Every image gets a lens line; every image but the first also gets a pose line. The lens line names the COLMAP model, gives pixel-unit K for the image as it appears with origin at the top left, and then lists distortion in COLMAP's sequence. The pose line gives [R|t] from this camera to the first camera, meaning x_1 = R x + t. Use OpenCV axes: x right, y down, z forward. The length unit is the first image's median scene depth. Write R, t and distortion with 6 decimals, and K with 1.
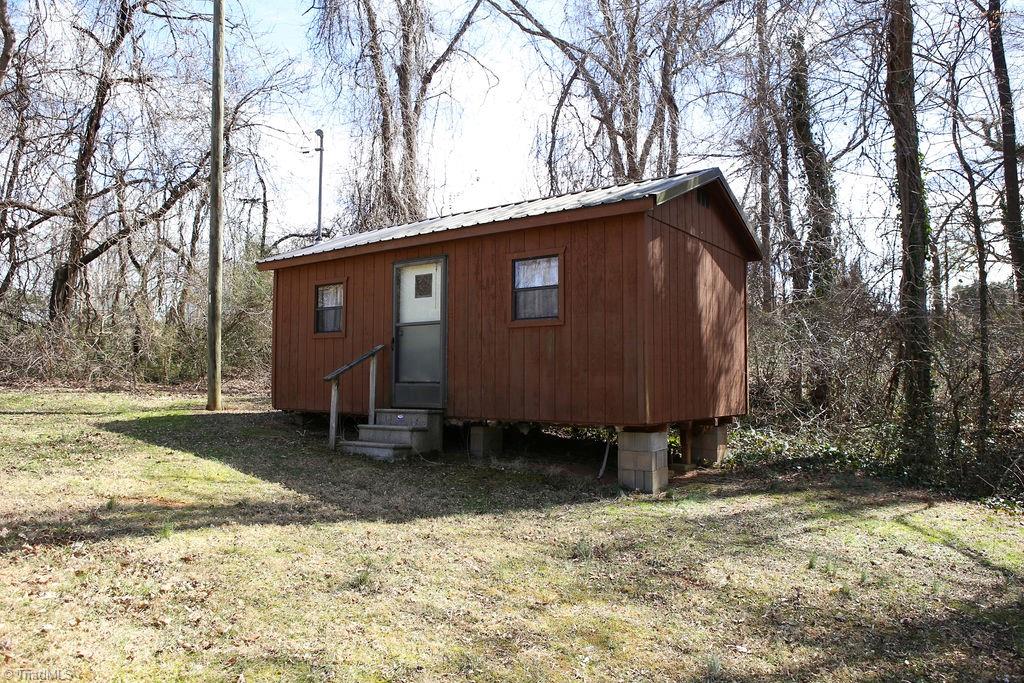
lens RADIAL K [[705.6, 0, 512.0], [0, 705.6, 341.5], [0, 0, 1]] dist [-0.106260, 0.079363]
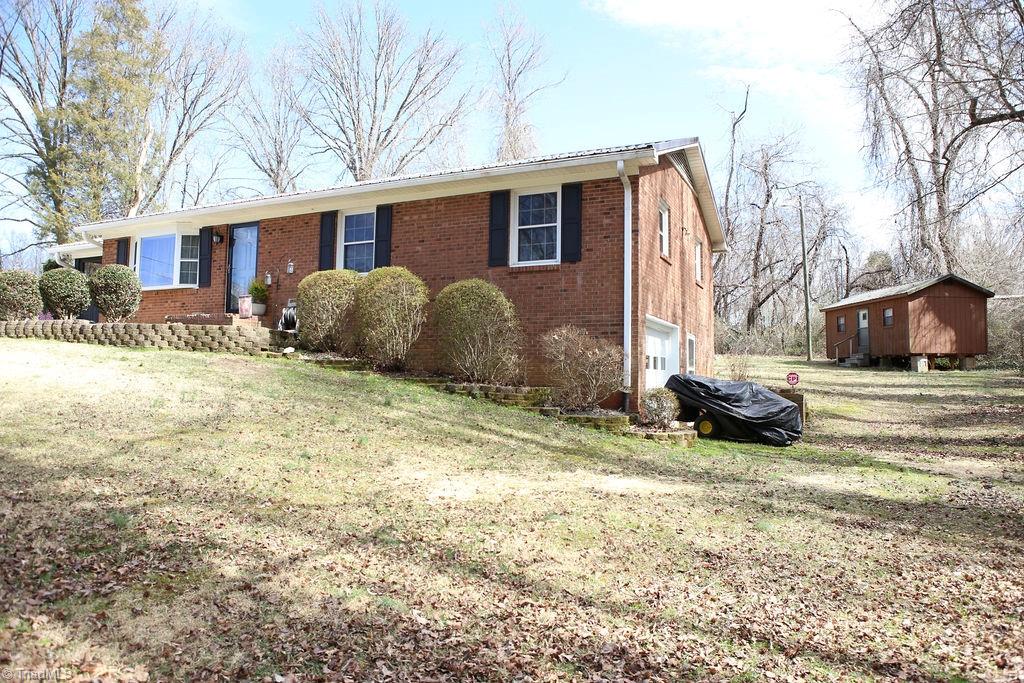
lens RADIAL K [[705.6, 0, 512.0], [0, 705.6, 341.5], [0, 0, 1]] dist [-0.106260, 0.079363]
pose [[0.644655, -0.037685, -0.763544, 1.226419], [0.038365, 0.999121, -0.016921, 0.027456], [0.763511, -0.018385, 0.645534, -2.252803]]
